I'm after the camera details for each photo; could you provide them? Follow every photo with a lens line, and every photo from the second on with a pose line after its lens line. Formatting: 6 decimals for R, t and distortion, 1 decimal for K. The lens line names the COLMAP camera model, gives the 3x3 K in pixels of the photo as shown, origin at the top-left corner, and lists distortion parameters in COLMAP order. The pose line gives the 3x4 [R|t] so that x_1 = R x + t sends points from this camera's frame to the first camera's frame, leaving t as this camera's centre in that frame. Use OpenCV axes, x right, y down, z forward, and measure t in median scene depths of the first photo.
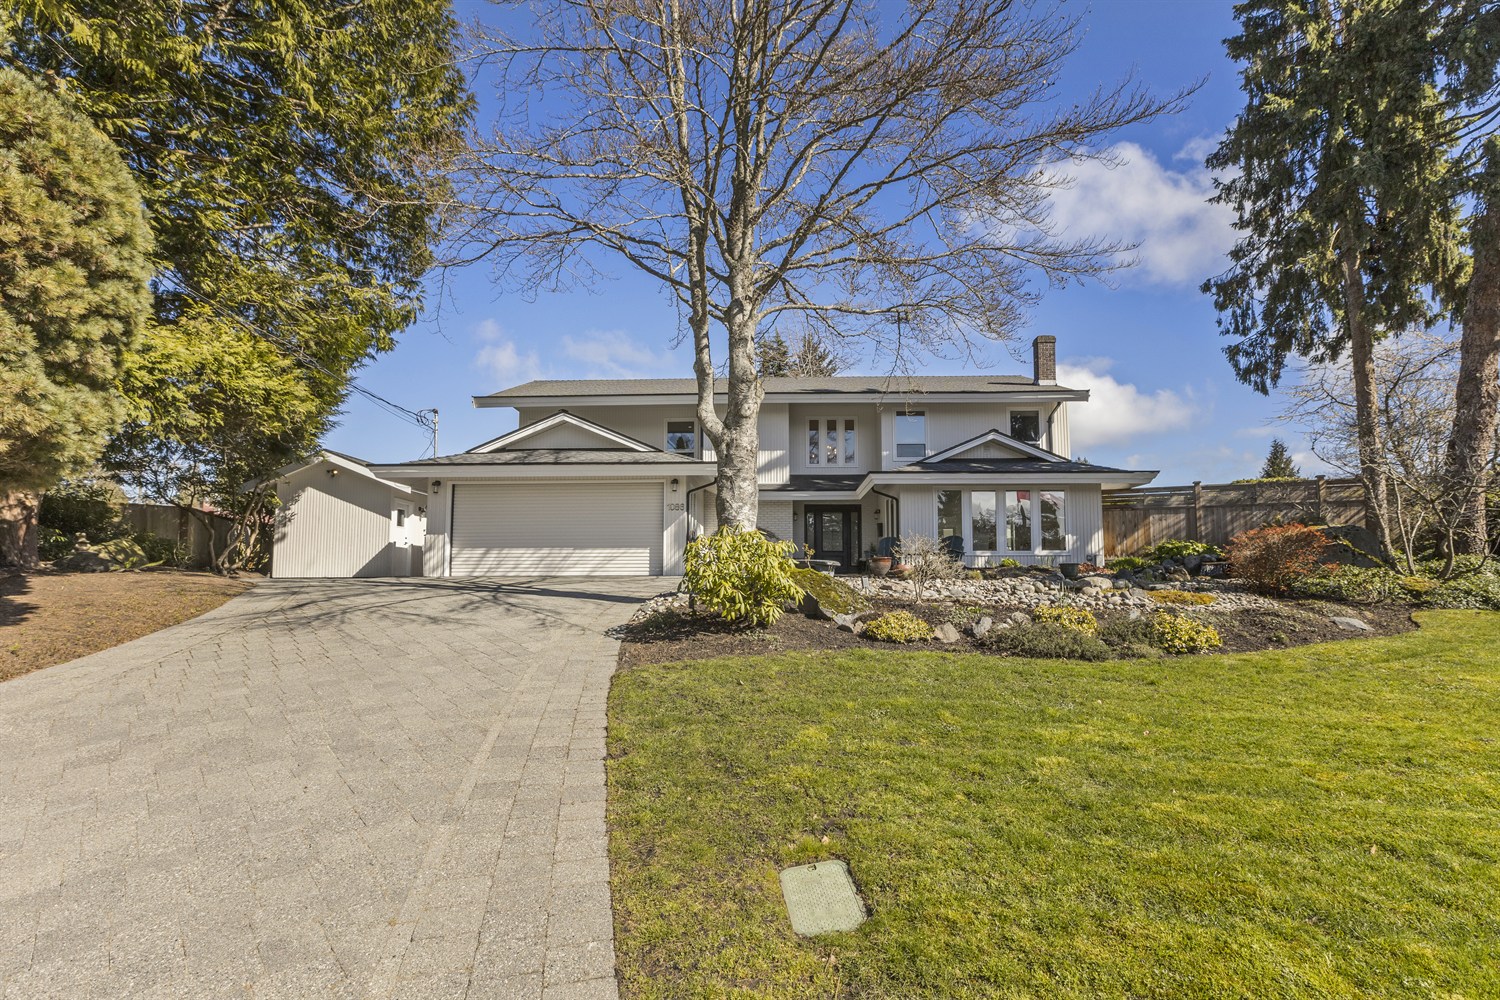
lens RADIAL K [[667.8, 0, 751.4], [0, 667.8, 502.2], [0, 0, 1]] dist [0.000781, 0.000067]
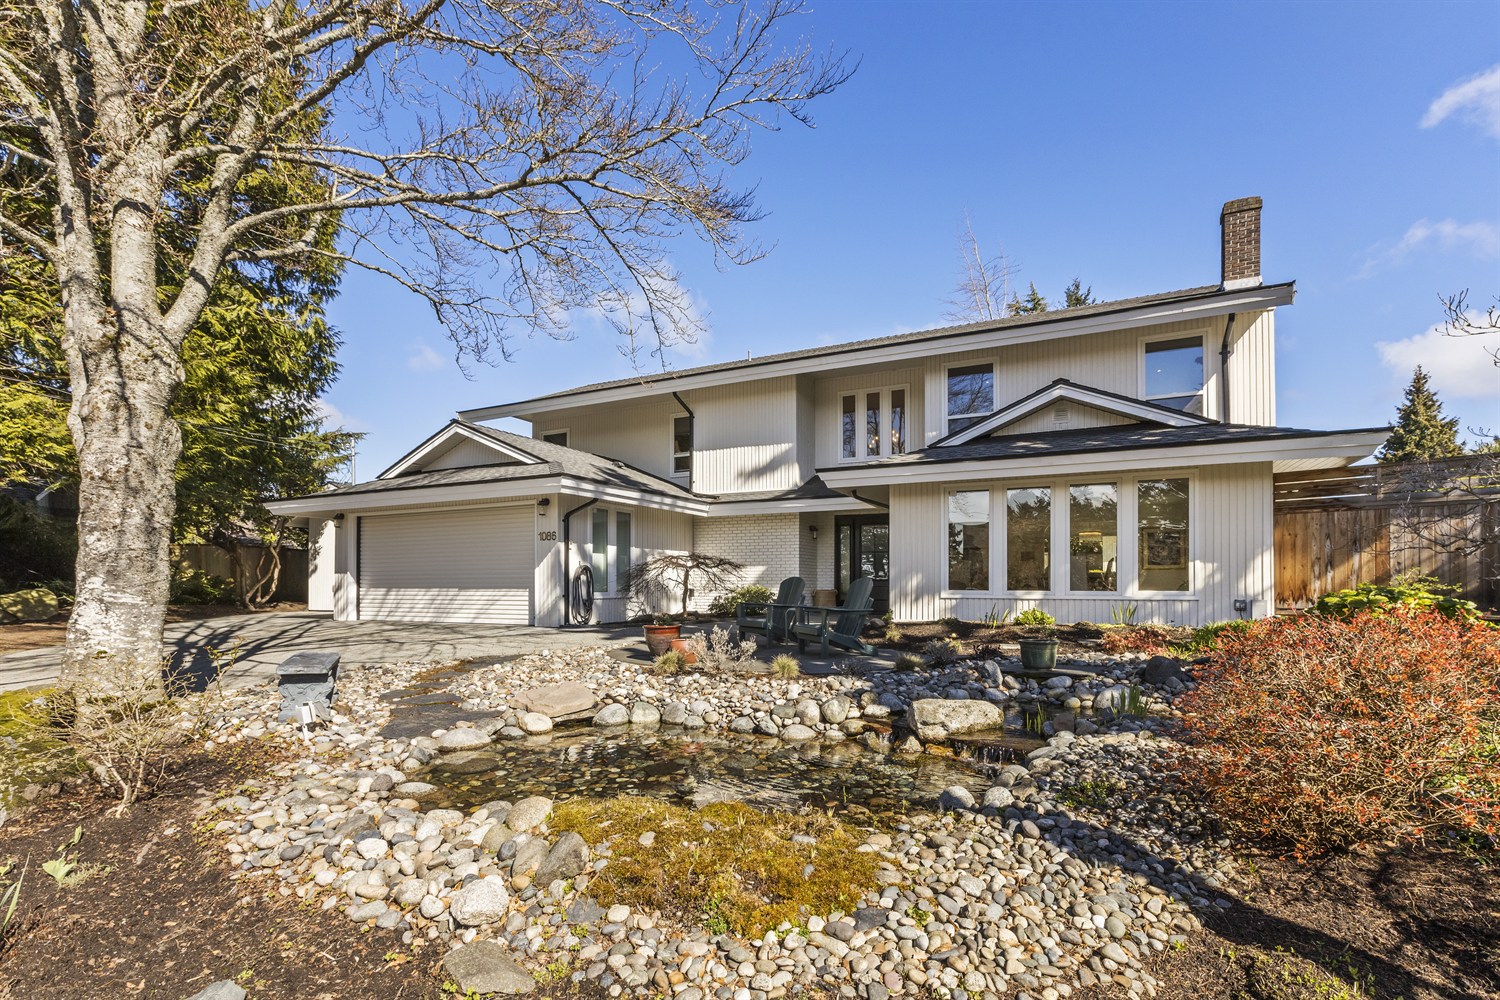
lens RADIAL K [[669.2, 0, 726.1], [0, 669.2, 563.5], [0, 0, 1]] dist [0.001172, 0.000035]
pose [[0.913695, -0.012854, -0.406198, 0.289626], [0.049408, 0.995599, 0.079632, -0.009217], [0.403386, -0.092828, 0.910309, 0.299011]]
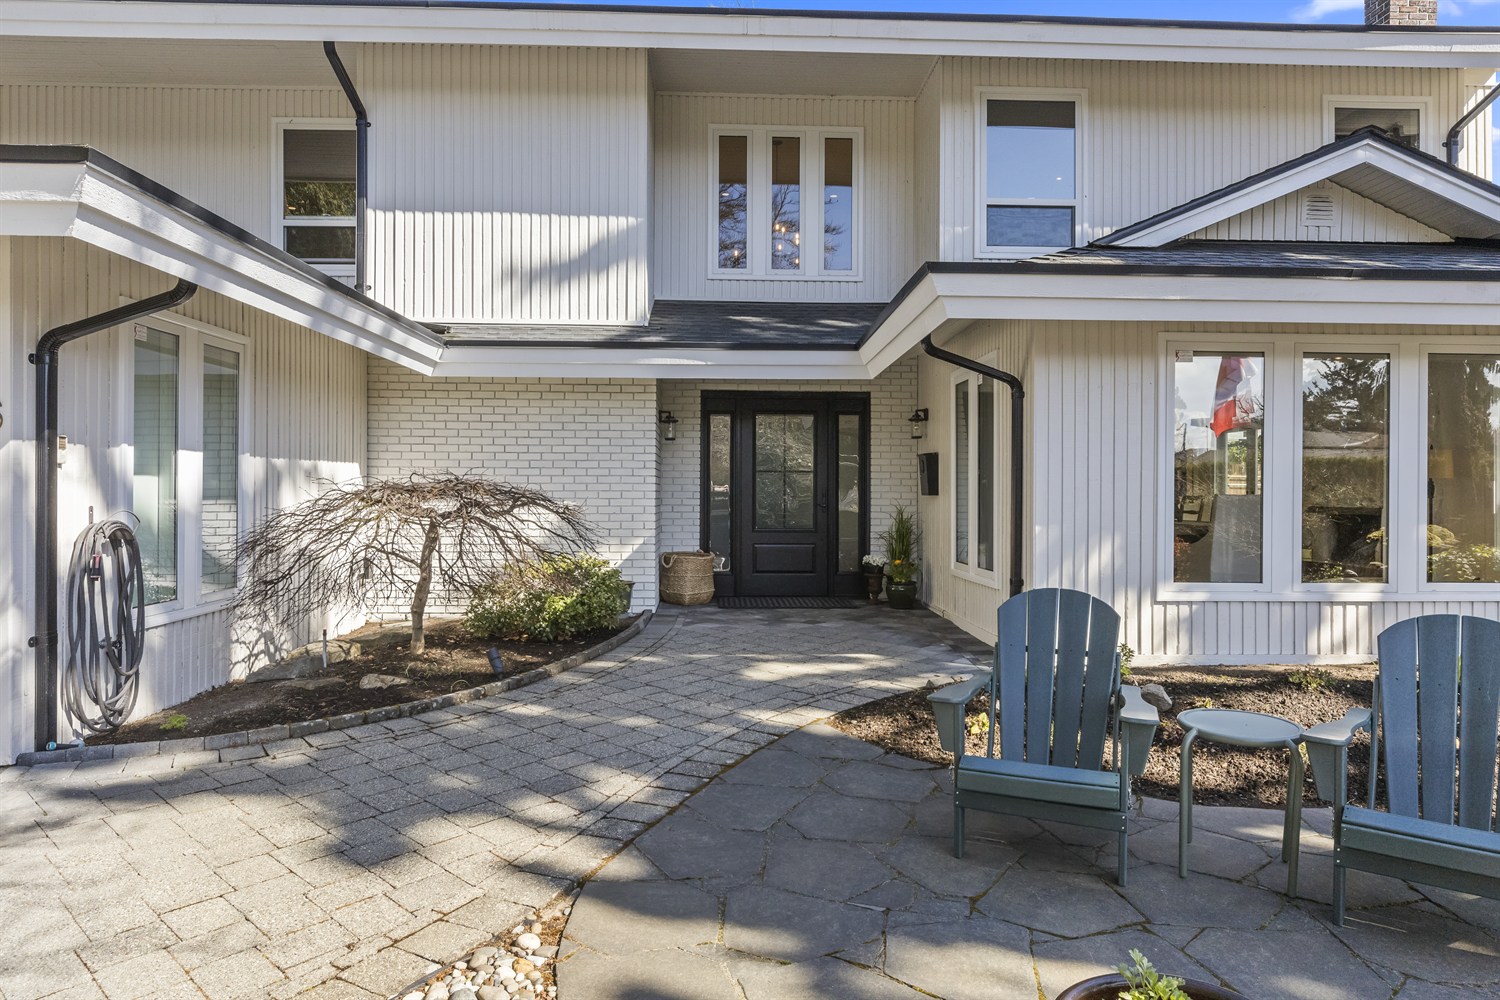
lens RADIAL K [[998.9, 0, 753.7], [0, 998.9, 475.0], [0, 0, 1]] dist [-0.022073, 0.001024]
pose [[0.996144, 0.001857, 0.087709, 0.065719], [-0.010469, 0.995148, 0.097832, -0.004217], [-0.087101, -0.098373, 0.991330, 0.535936]]
